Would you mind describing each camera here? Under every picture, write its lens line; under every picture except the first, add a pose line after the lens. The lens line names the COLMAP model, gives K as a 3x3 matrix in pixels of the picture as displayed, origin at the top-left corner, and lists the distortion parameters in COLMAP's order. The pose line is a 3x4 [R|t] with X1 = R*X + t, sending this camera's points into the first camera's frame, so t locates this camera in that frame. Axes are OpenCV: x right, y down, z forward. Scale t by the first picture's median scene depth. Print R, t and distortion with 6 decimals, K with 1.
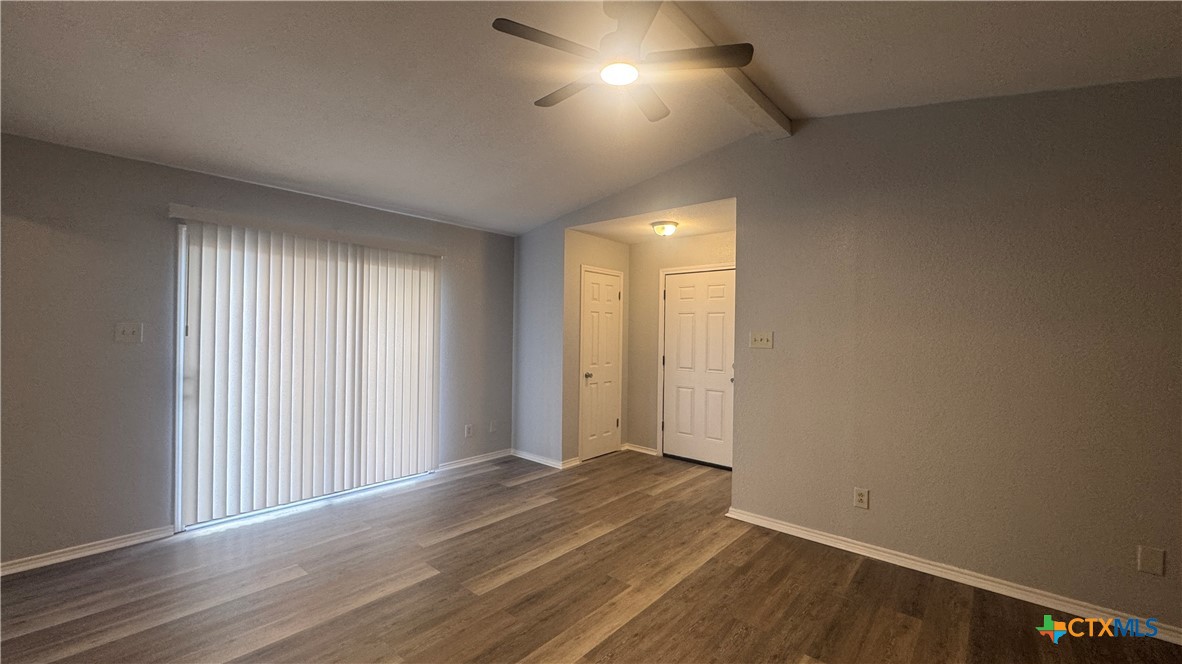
lens RADIAL K [[472.3, 0, 593.8], [0, 472.3, 331.9], [0, 0, 1]] dist [-0.003477, 0.000534]
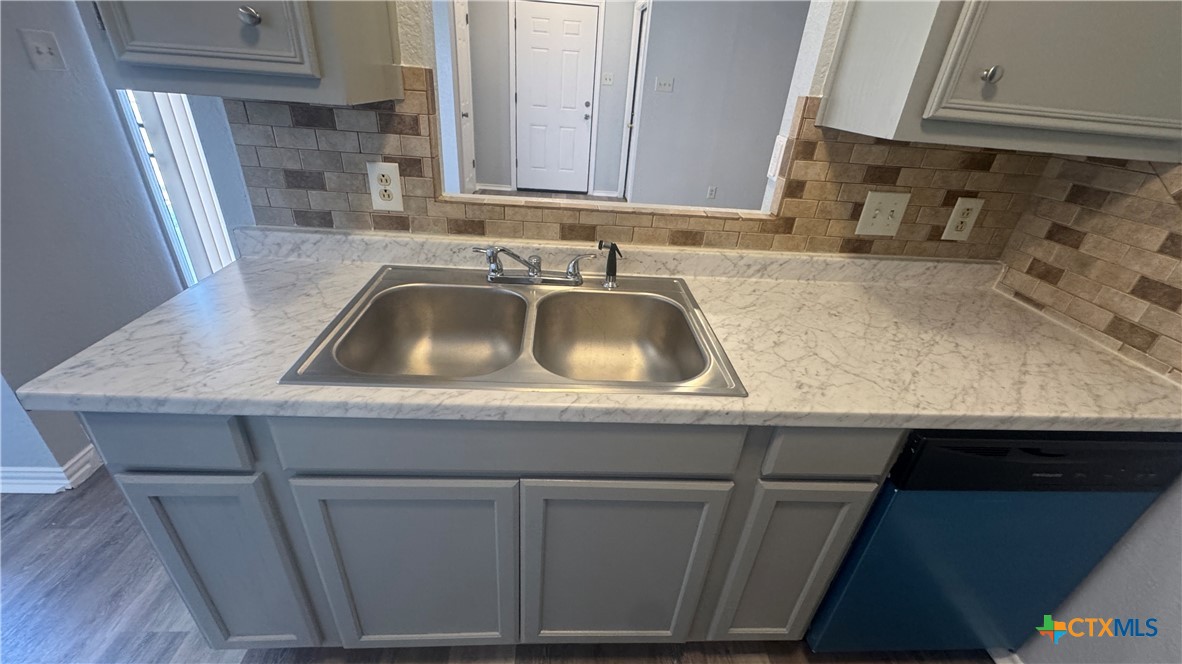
lens RADIAL K [[472.3, 0, 589.6], [0, 472.3, 329.2], [0, 0, 1]] dist [-0.003477, 0.000534]
pose [[0.725251, -0.299155, 0.620095, -1.102171], [-0.056970, 0.871501, 0.487073, -0.022358], [-0.686124, -0.388577, 0.615014, 0.094381]]
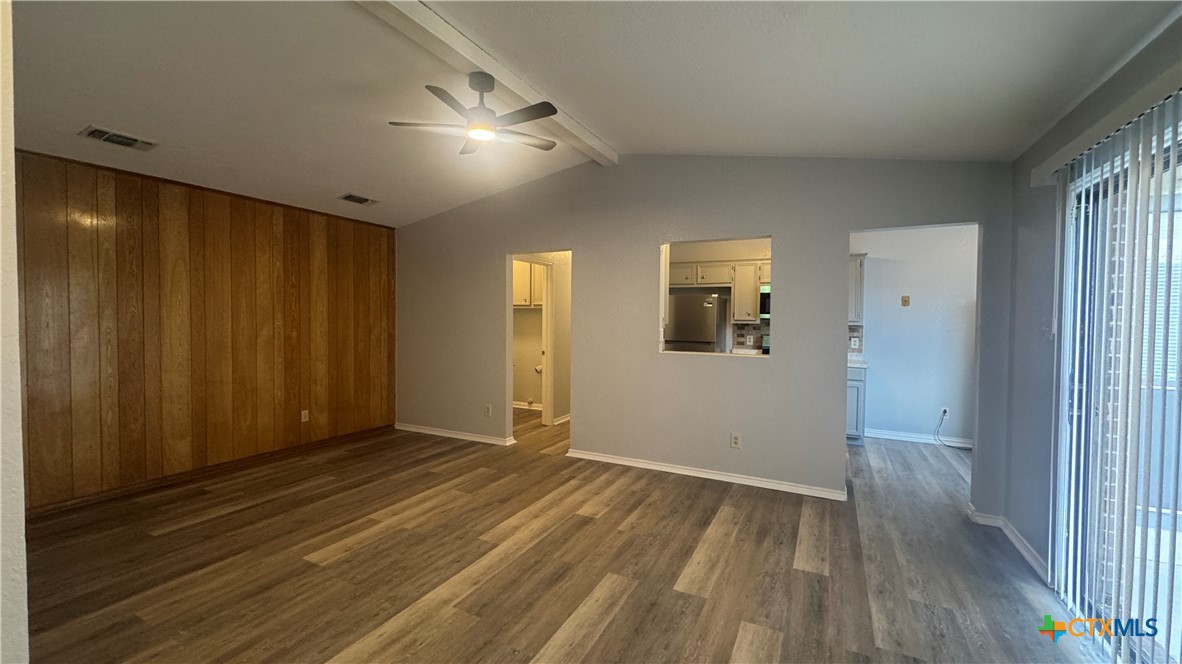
lens RADIAL K [[472.3, 0, 590.8], [0, 472.3, 330.6], [0, 0, 1]] dist [-0.003477, 0.000534]
pose [[-0.971410, -0.019141, -0.236634, 0.047191], [-0.024907, 0.999461, 0.021401, 0.008825], [0.236097, 0.026683, -0.971363, 1.885642]]
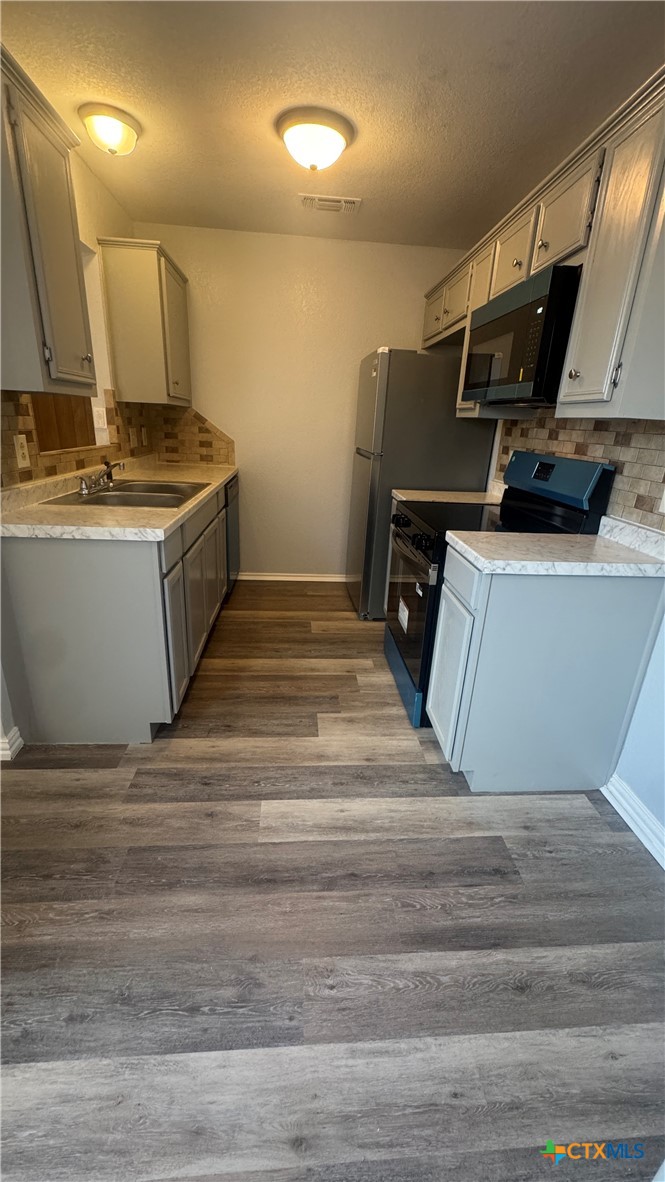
lens RADIAL K [[472.3, 0, 334.9], [0, 472.3, 592.4], [0, 0, 1]] dist [-0.003477, 0.000534]
pose [[-0.702939, -0.289118, 0.649837, -1.772686], [-0.058601, 0.934090, 0.352195, 0.015248], [-0.708832, 0.209490, -0.673551, 0.767530]]
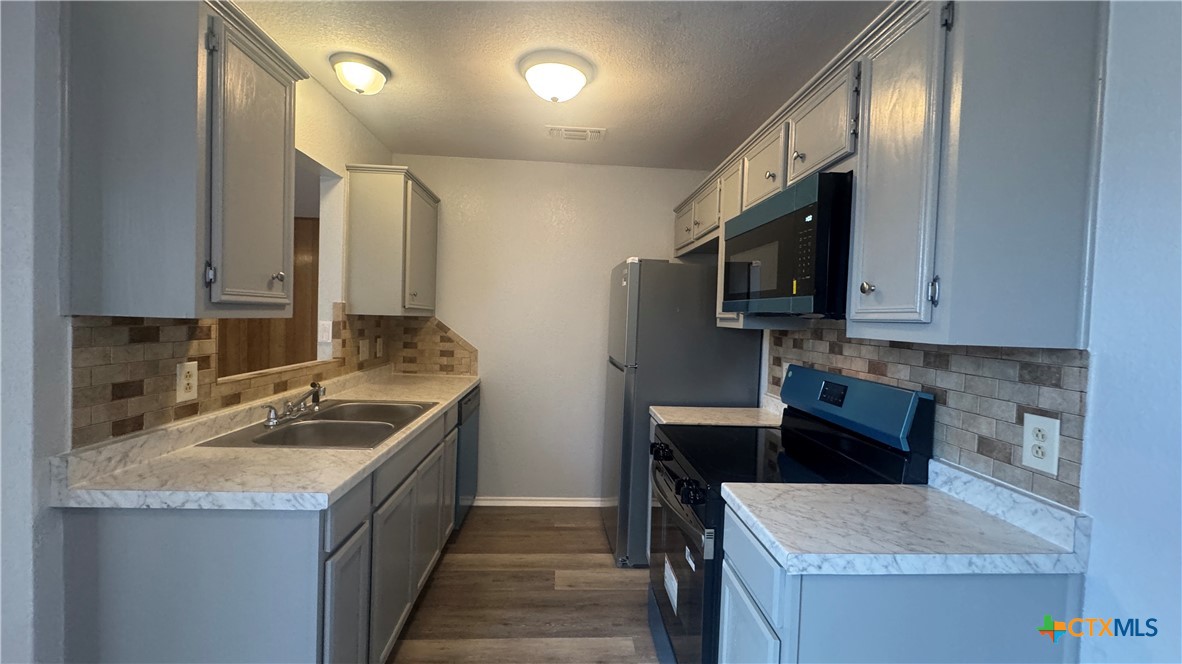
lens RADIAL K [[472.3, 0, 590.8], [0, 472.3, 331.1], [0, 0, 1]] dist [-0.003477, 0.000534]
pose [[-0.693314, -0.062066, 0.717958, -1.670465], [-0.045252, 0.998068, 0.042582, -0.013901], [-0.719213, -0.002966, -0.694783, 0.624204]]
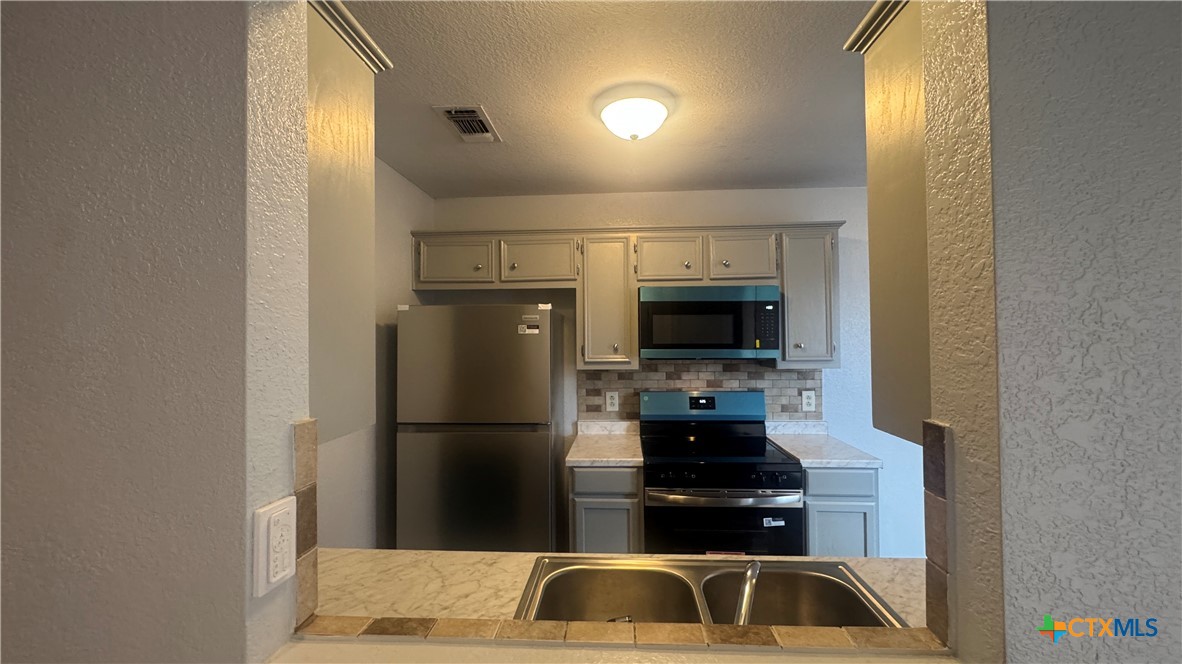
lens RADIAL K [[472.3, 0, 590.0], [0, 472.3, 330.8], [0, 0, 1]] dist [-0.003477, 0.000534]
pose [[-0.799916, -0.015986, -0.599899, -0.566233], [-0.001891, 0.999707, -0.024118, -0.054999], [0.600109, -0.018158, -0.799712, 0.645344]]
